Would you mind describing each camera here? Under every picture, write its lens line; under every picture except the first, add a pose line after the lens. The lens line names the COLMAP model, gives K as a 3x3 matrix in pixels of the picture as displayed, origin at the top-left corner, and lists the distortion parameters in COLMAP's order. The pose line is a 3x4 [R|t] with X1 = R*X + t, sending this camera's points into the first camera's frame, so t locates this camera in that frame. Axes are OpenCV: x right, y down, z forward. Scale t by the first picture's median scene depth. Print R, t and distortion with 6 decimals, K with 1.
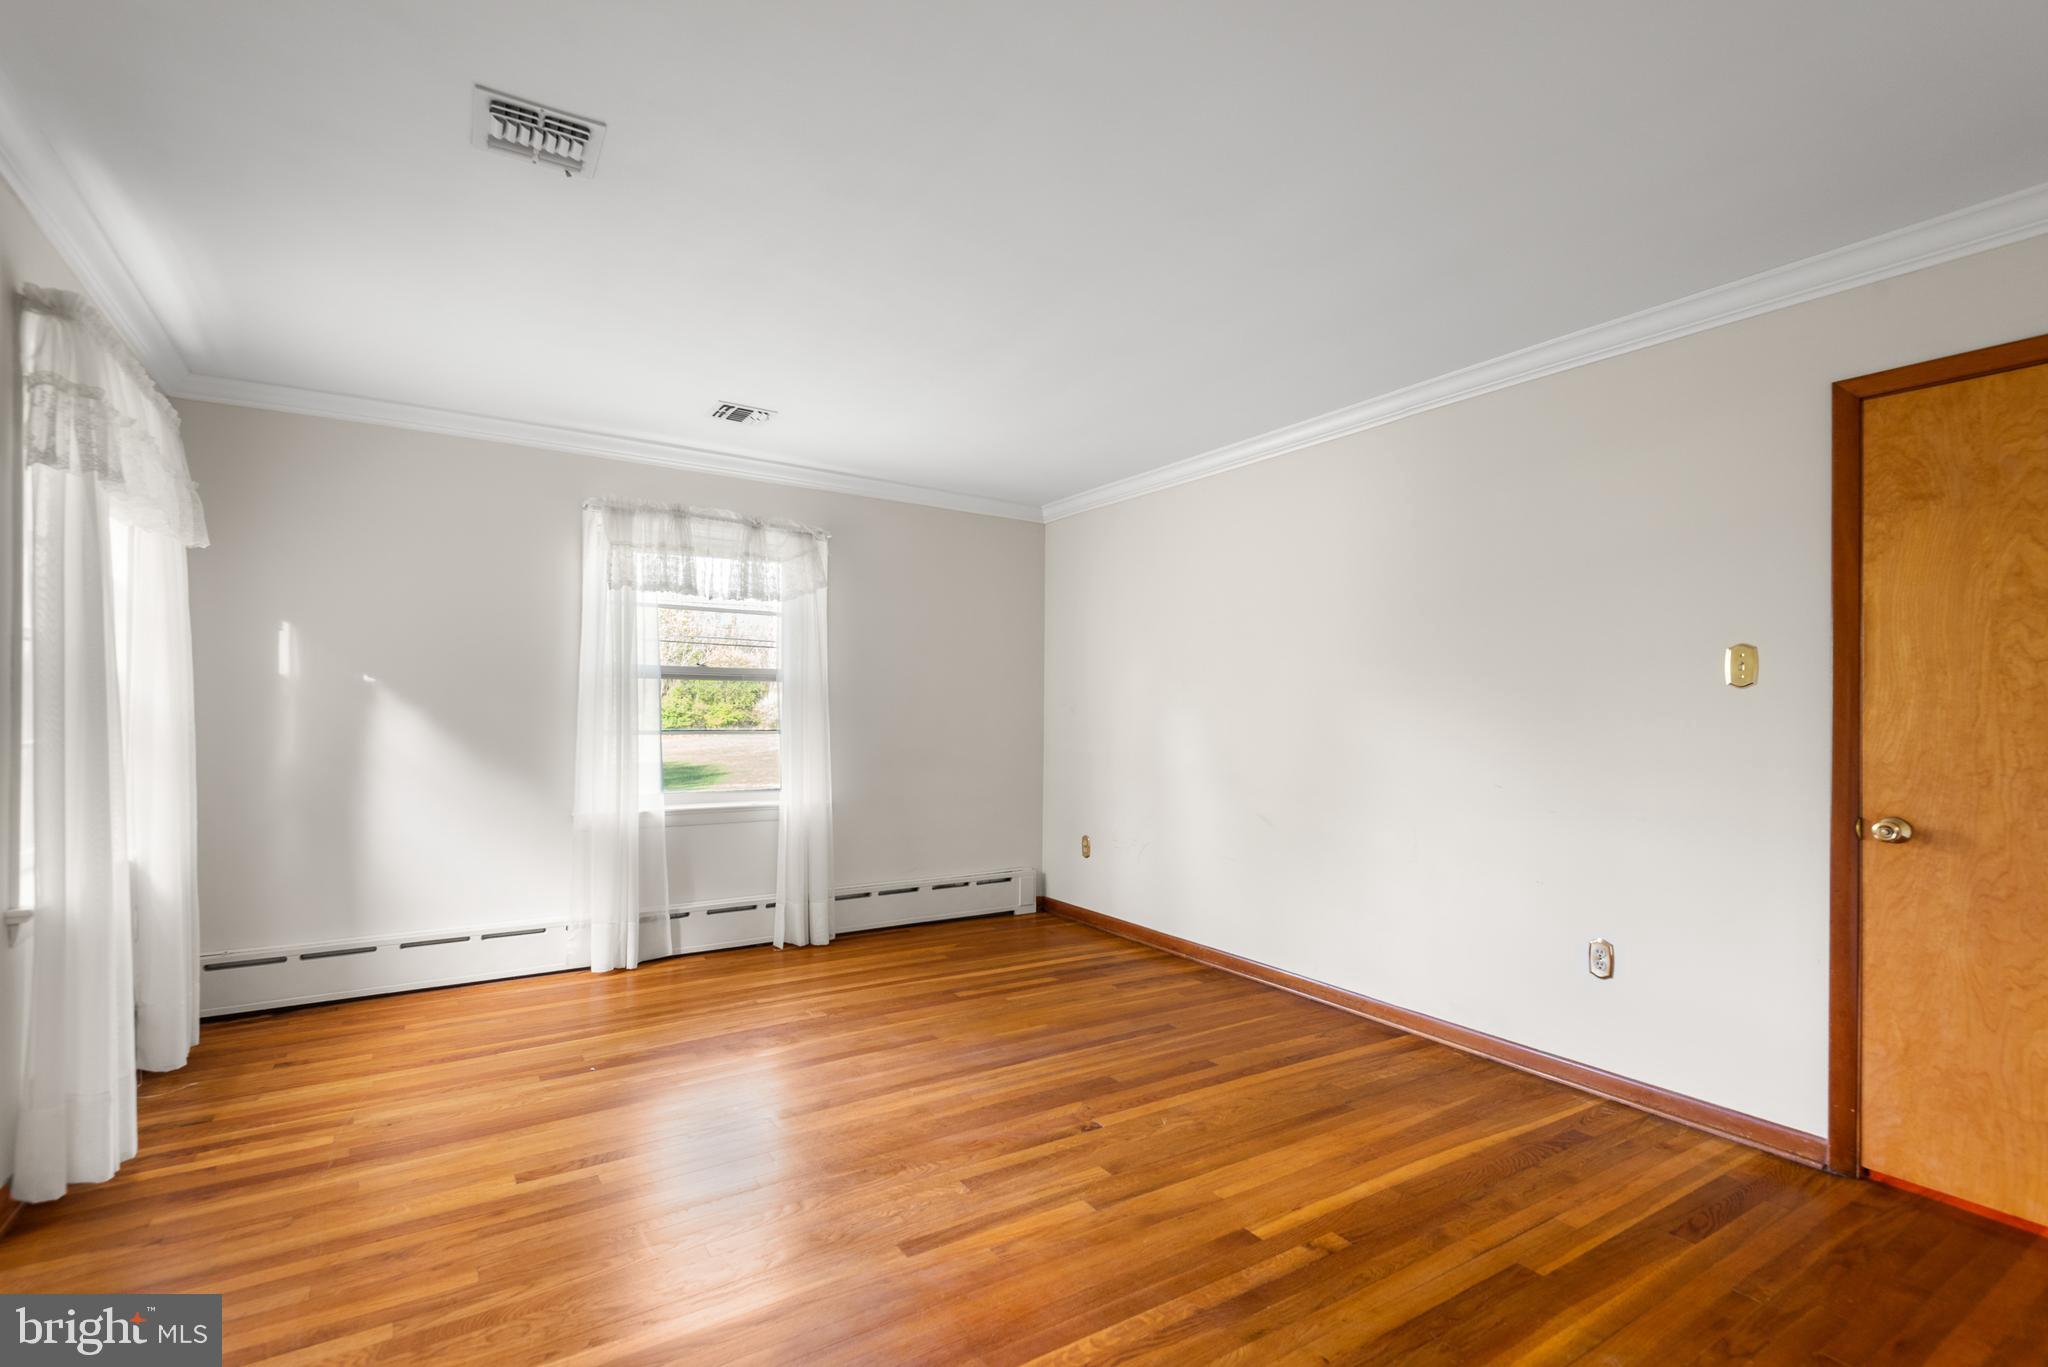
lens RADIAL K [[948.7, 0, 1024.8], [0, 948.7, 678.1], [0, 0, 1]] dist [0.065821, -0.034092]
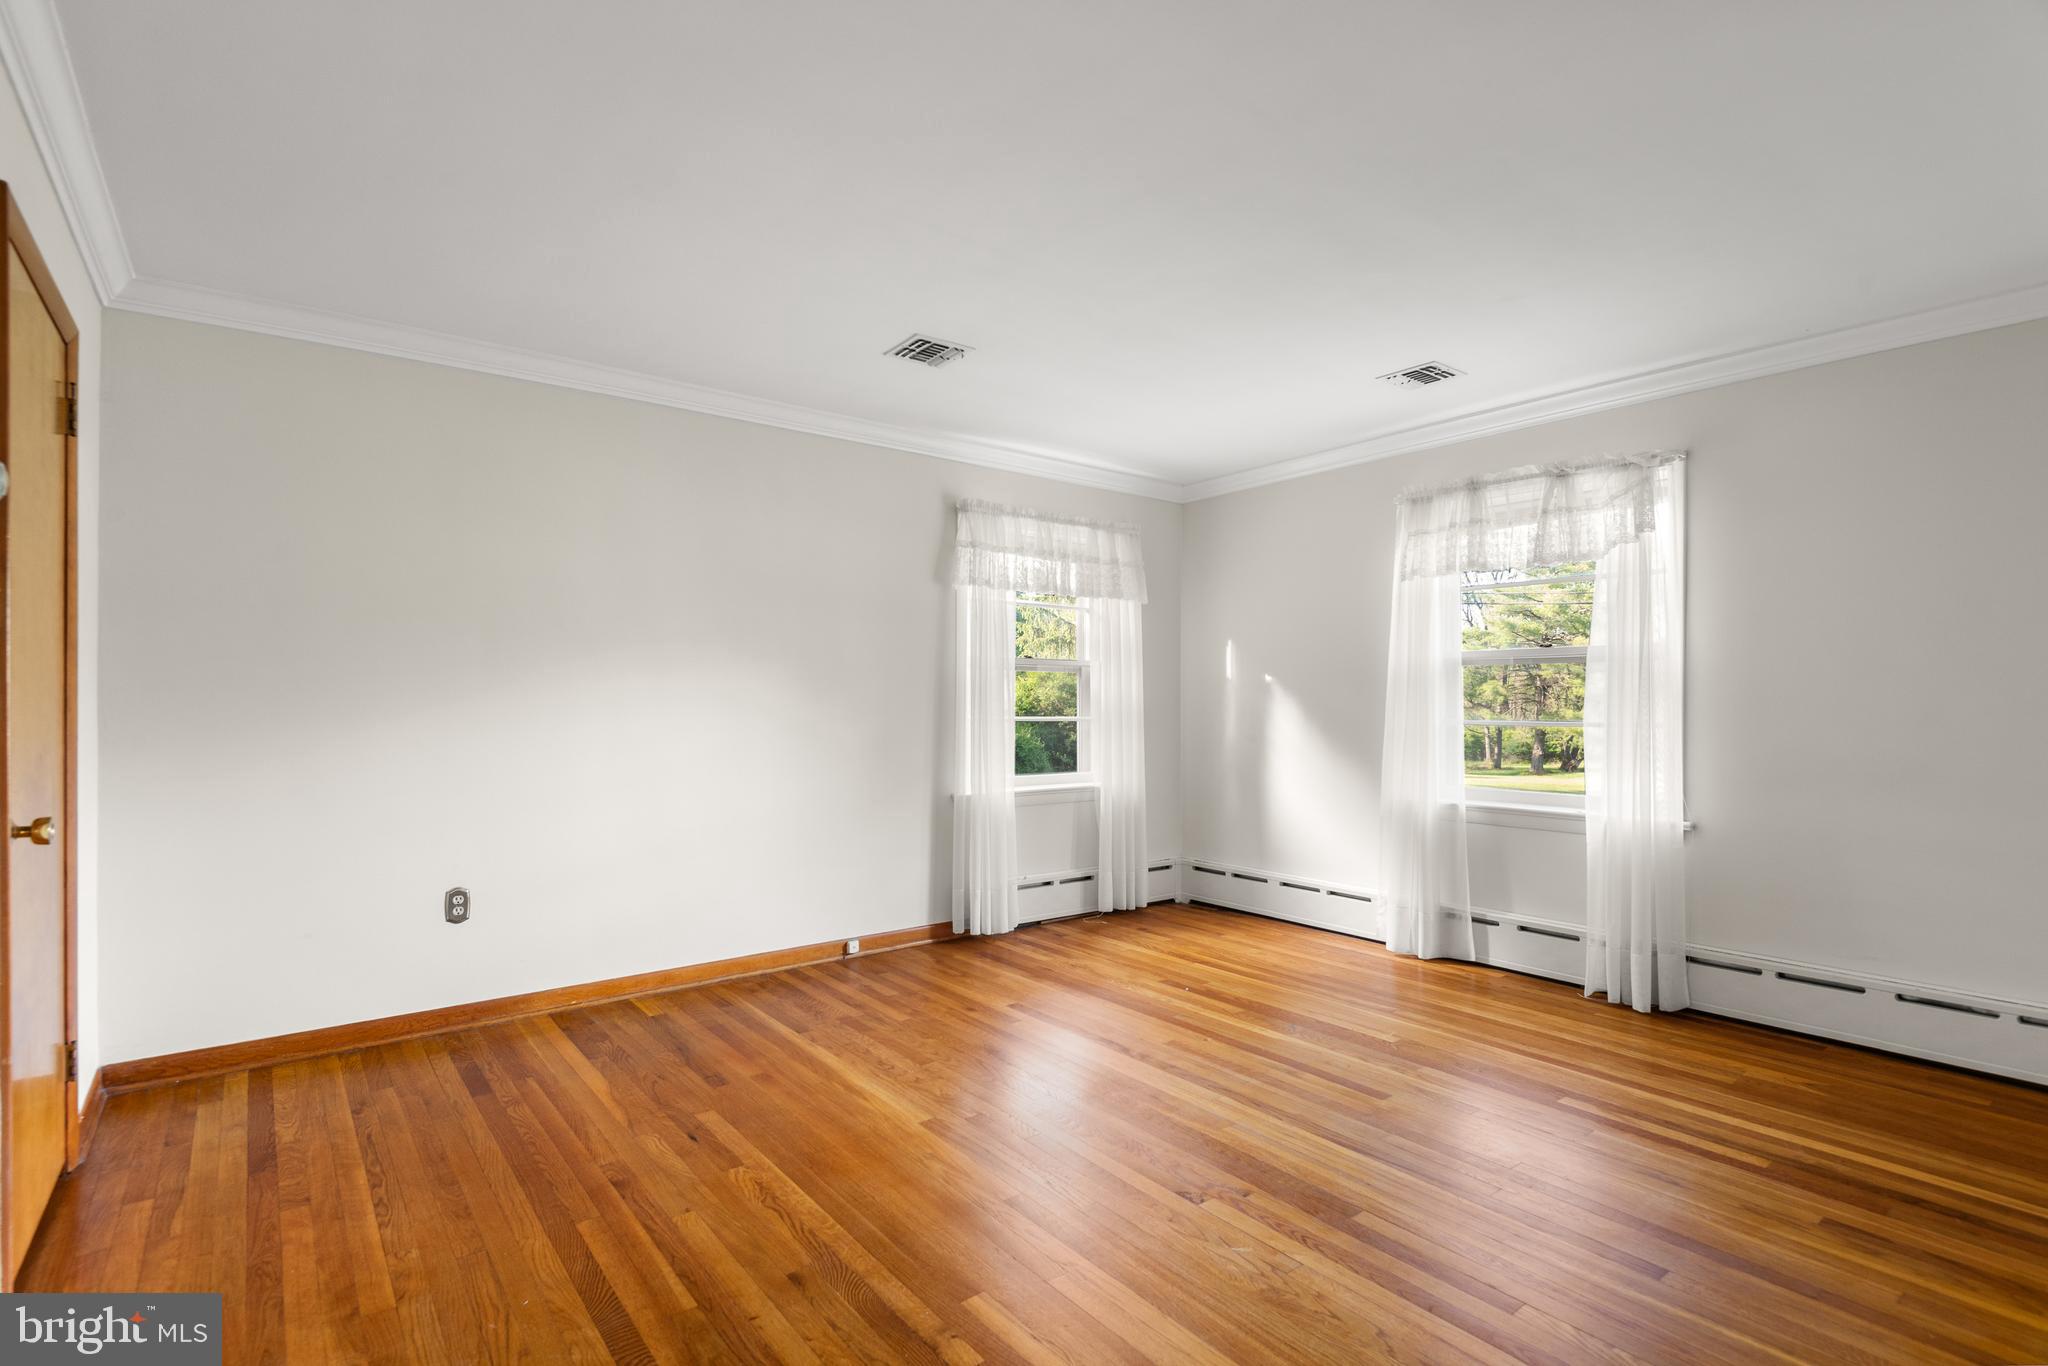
lens RADIAL K [[988.7, 0, 1024.0], [0, 988.7, 683.0], [0, 0, 1]] dist [0.031728, -0.023540]
pose [[0.066017, -0.029361, -0.997386, 0.575887], [0.037706, 0.998926, -0.026911, 0.027948], [0.997106, -0.035831, 0.067053, 0.509198]]
